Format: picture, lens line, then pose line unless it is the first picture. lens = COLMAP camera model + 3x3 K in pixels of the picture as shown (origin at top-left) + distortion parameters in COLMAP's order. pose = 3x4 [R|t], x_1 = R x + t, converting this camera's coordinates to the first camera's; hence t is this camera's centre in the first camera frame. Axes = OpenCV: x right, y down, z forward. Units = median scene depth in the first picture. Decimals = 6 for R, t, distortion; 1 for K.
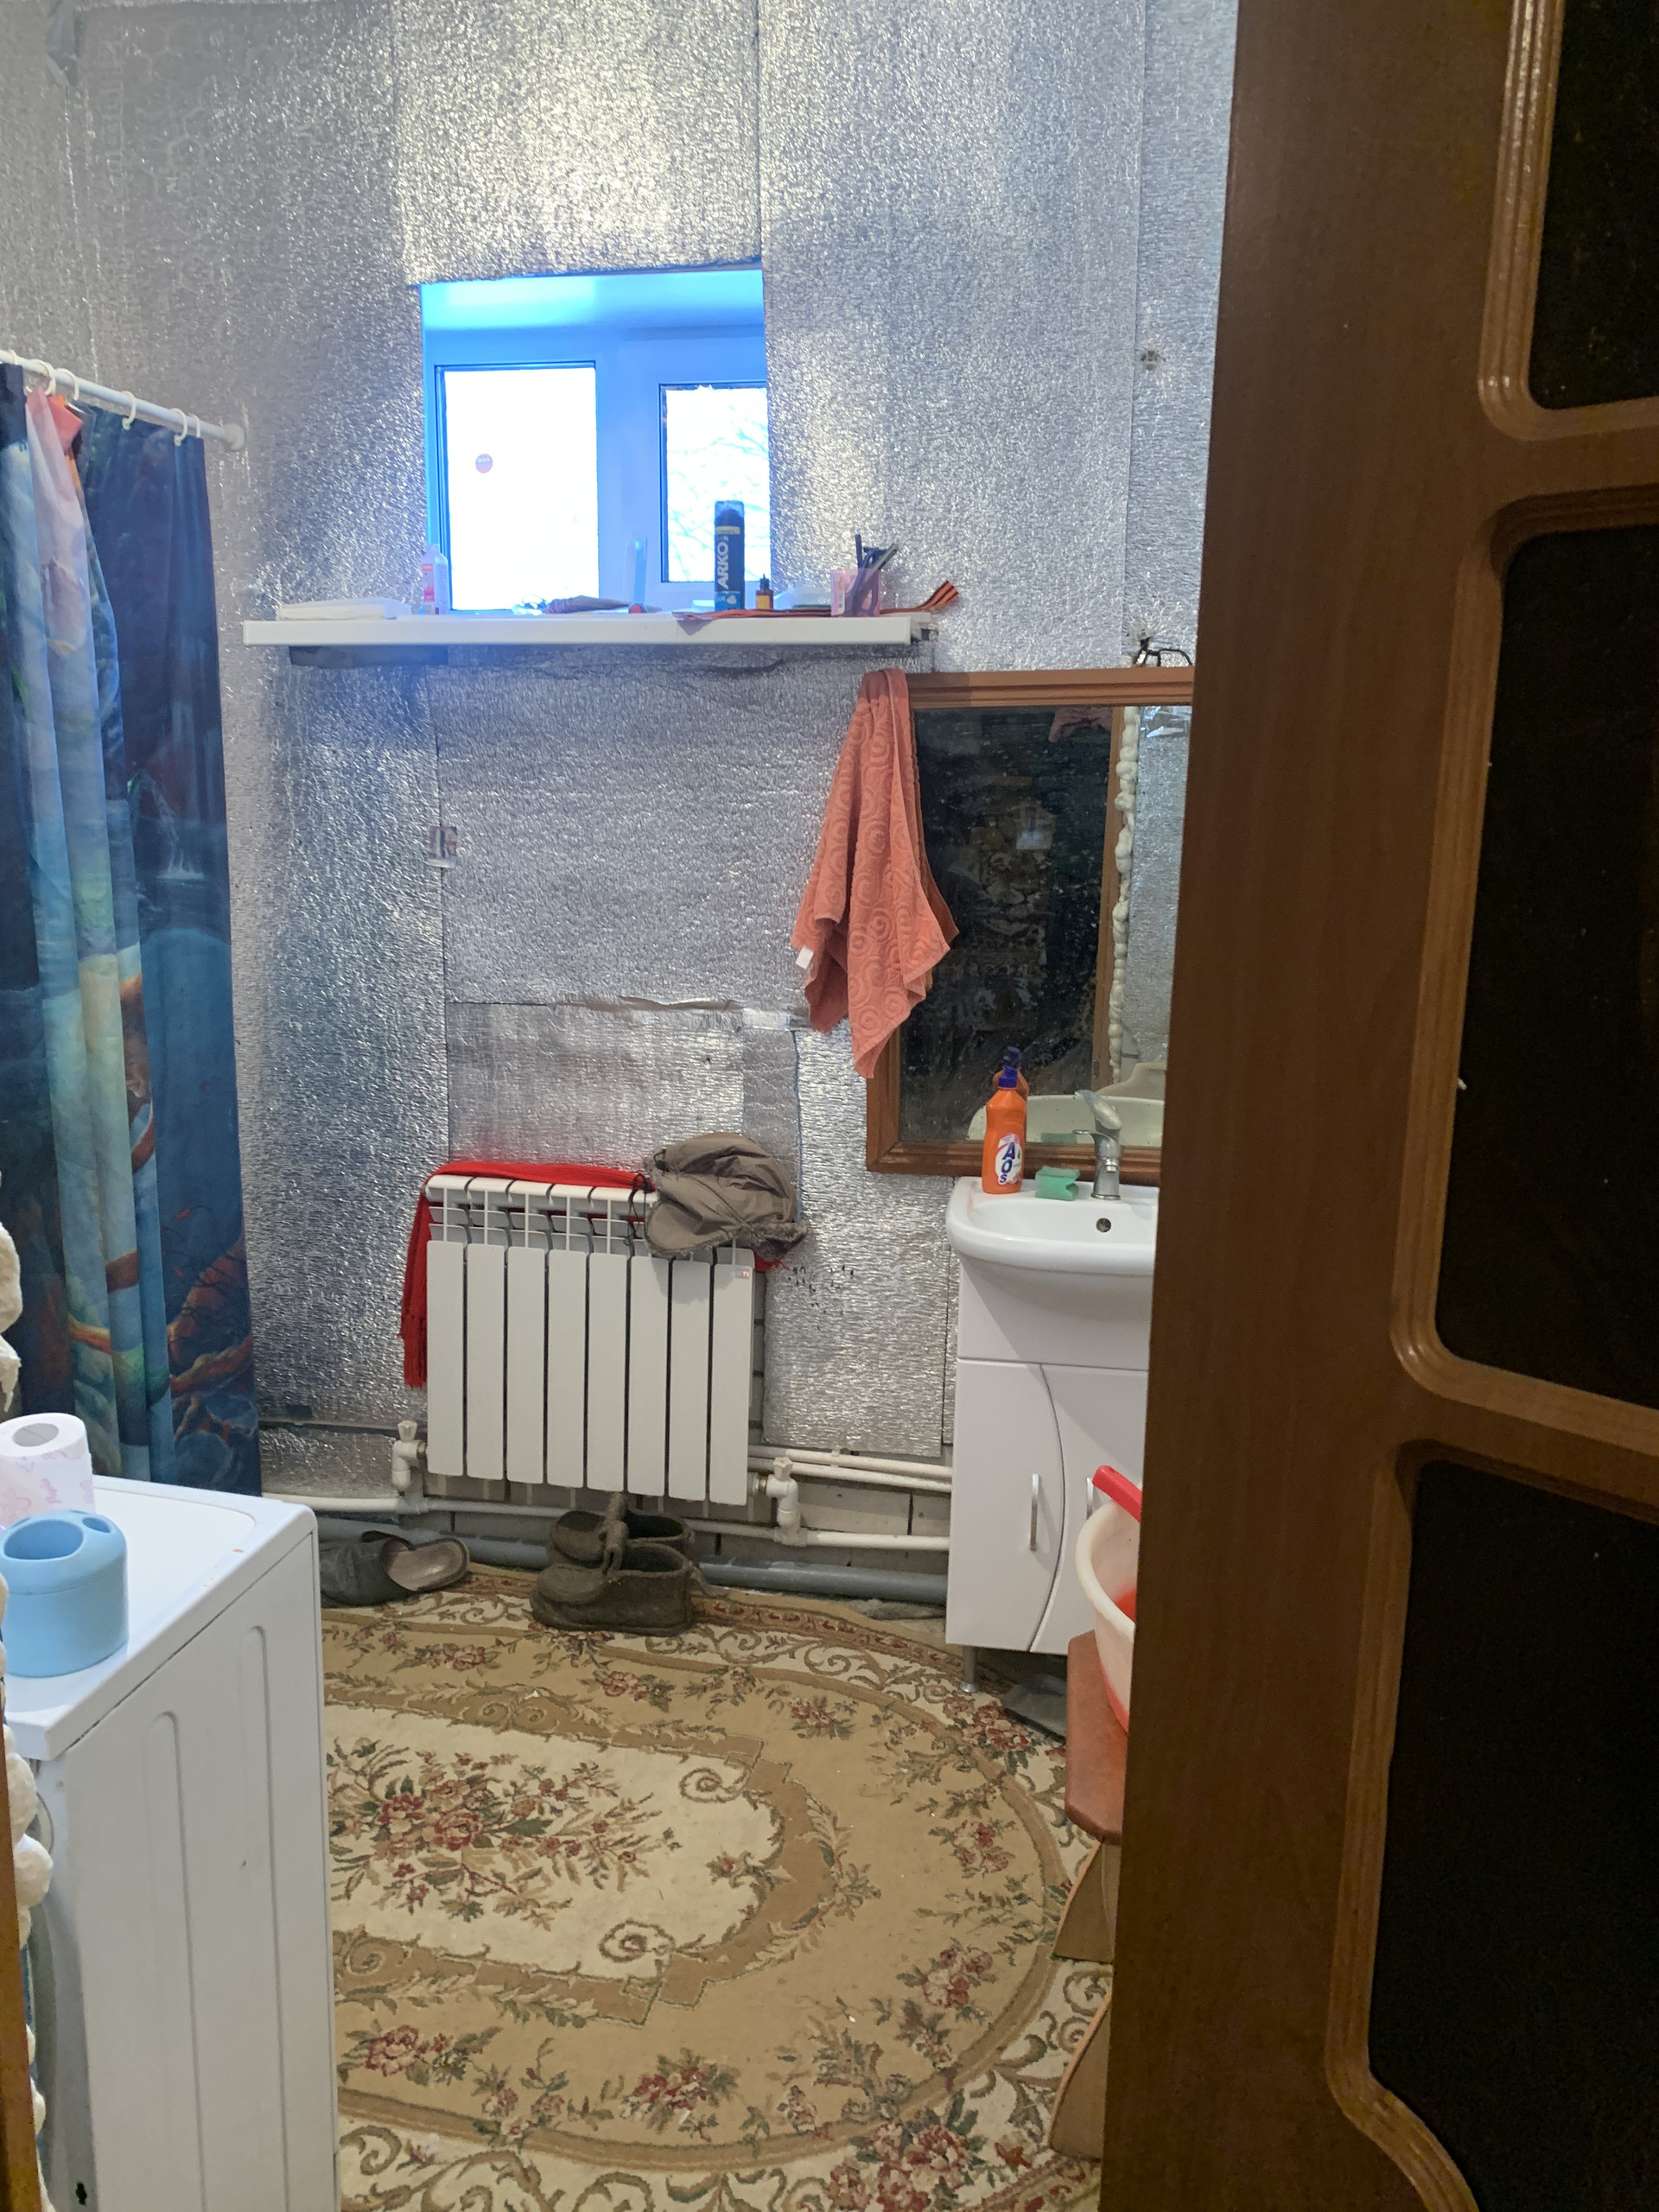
lens RADIAL K [[1671.8, 0, 799.4], [0, 1671.8, 1206.8], [0, 0, 1]] dist [0.026785, -0.024659]
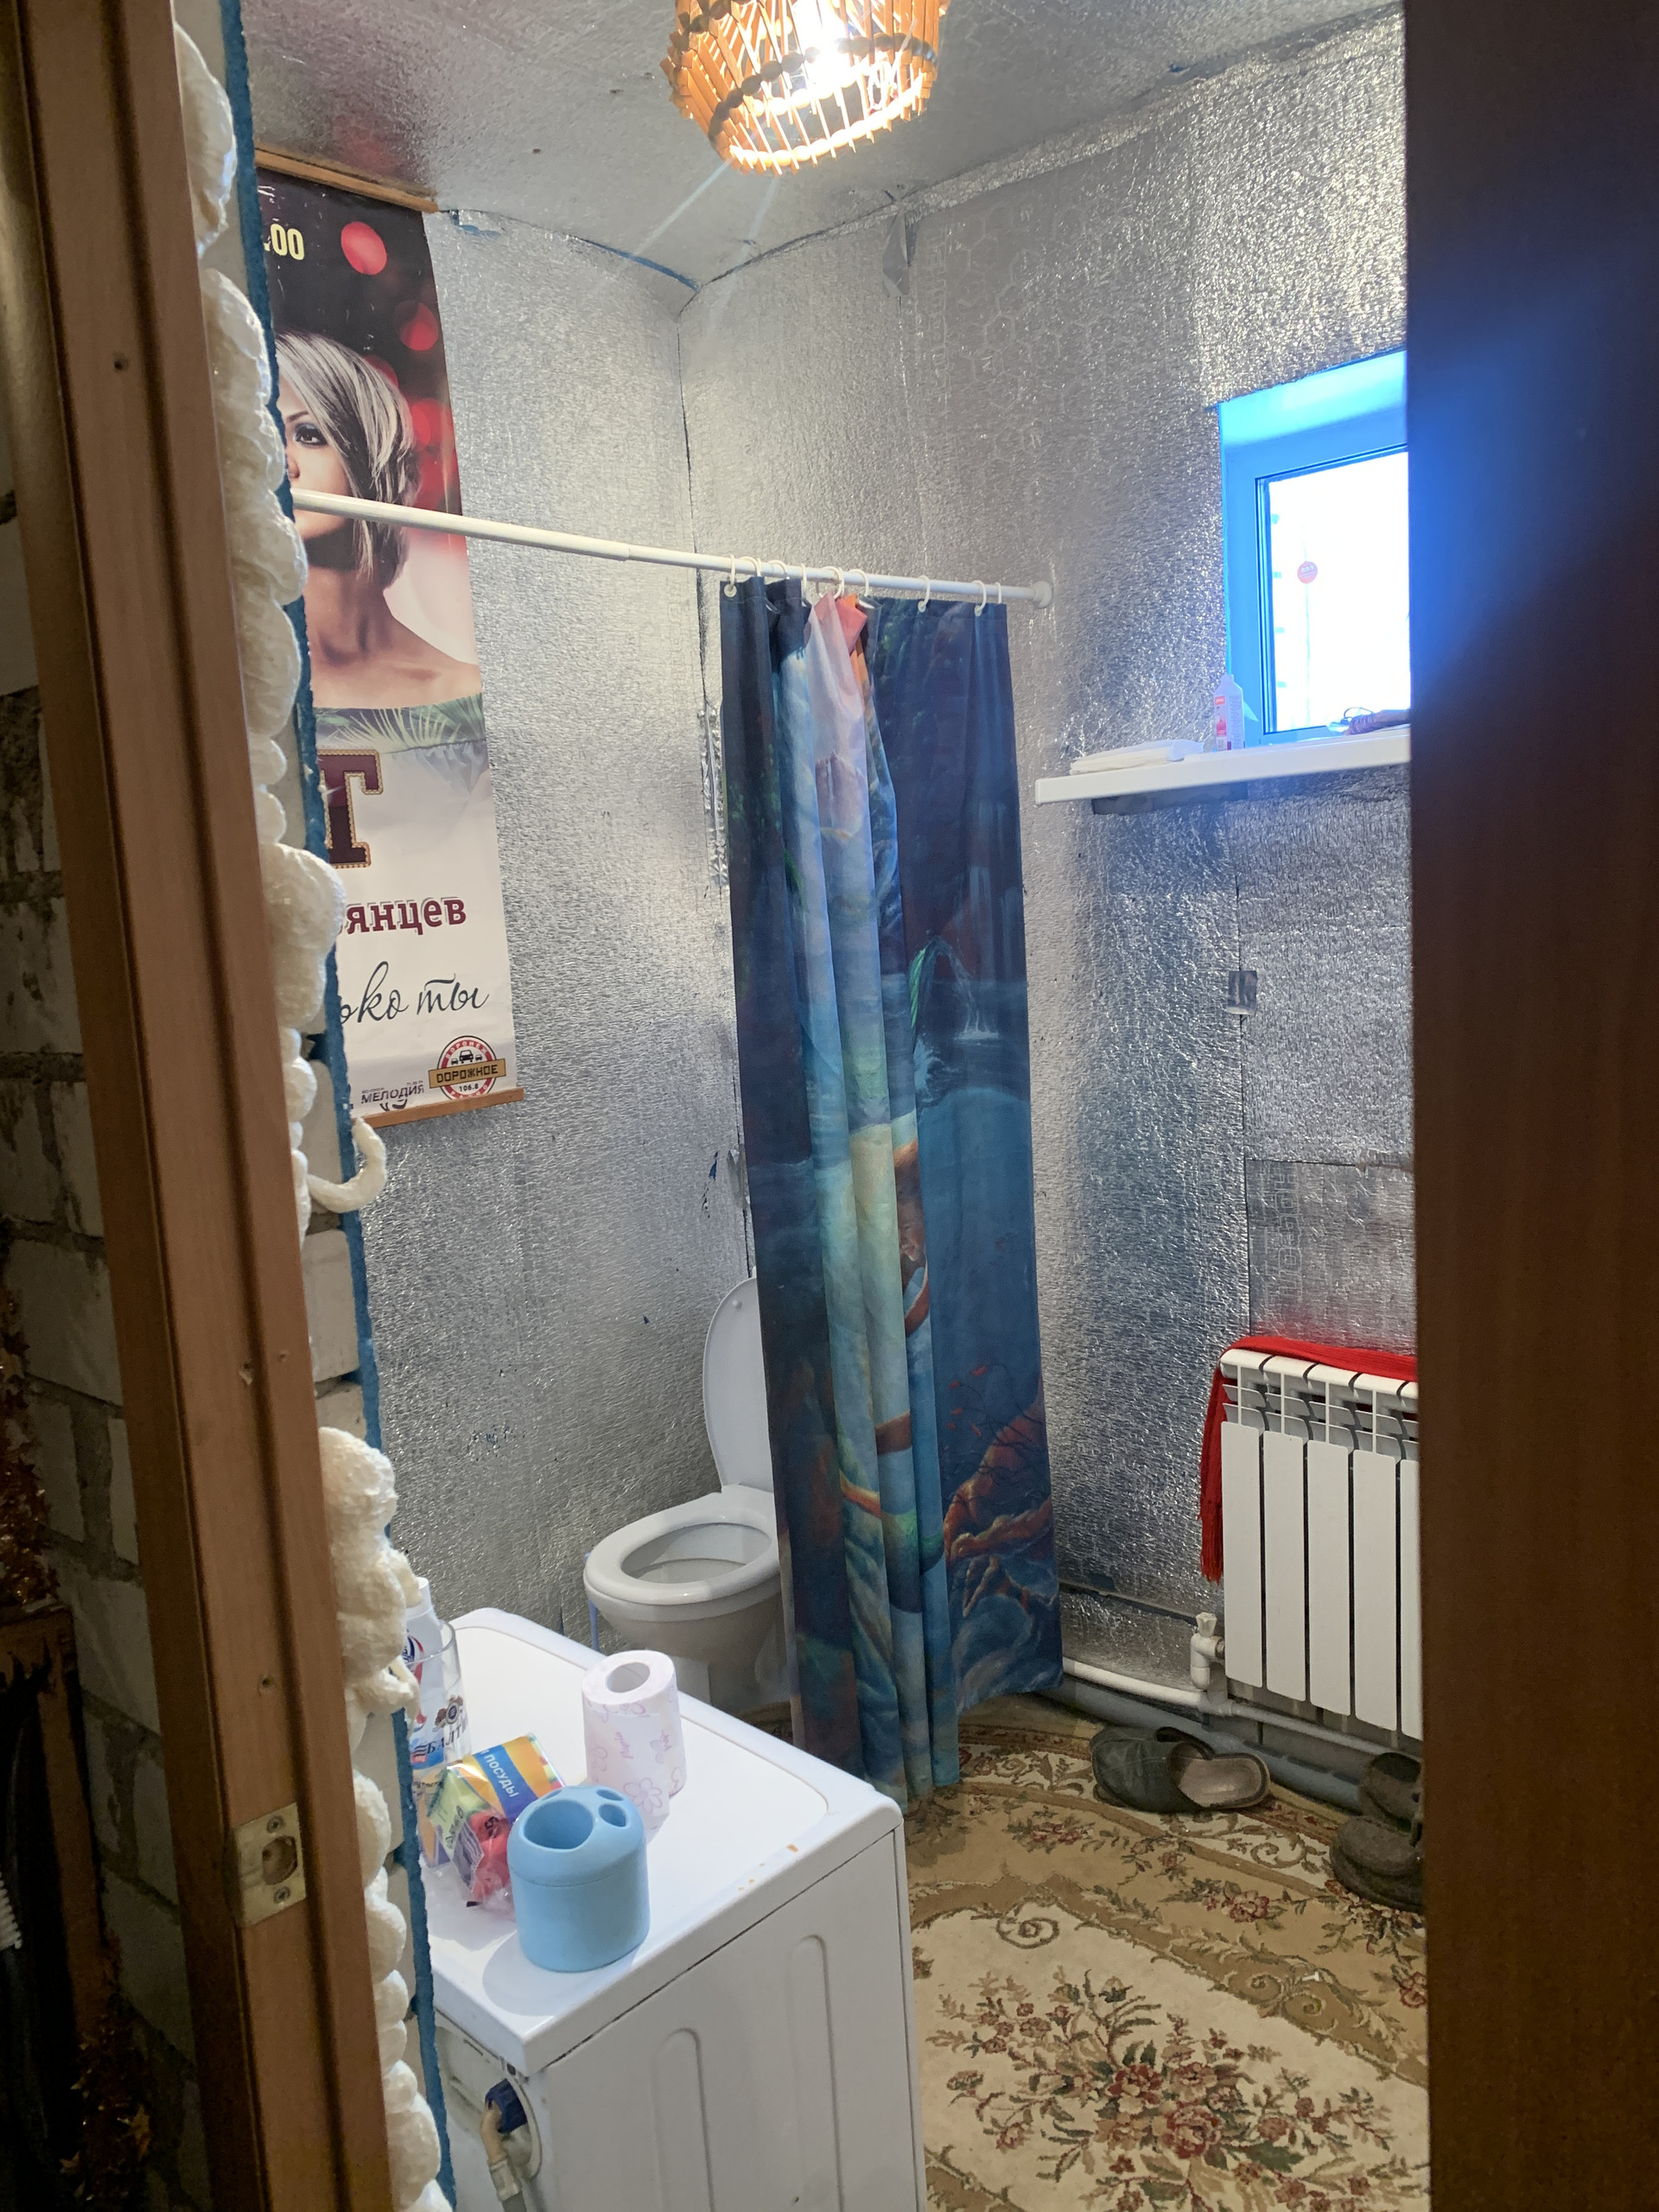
lens RADIAL K [[1671.8, 0, 867.5], [0, 1671.8, 1138.0], [0, 0, 1]] dist [0.026785, -0.024659]
pose [[0.843169, 0.013650, -0.537475, 0.111595], [-0.052107, 0.997046, -0.056424, -0.079044], [0.535117, 0.075581, 0.841390, 0.141447]]
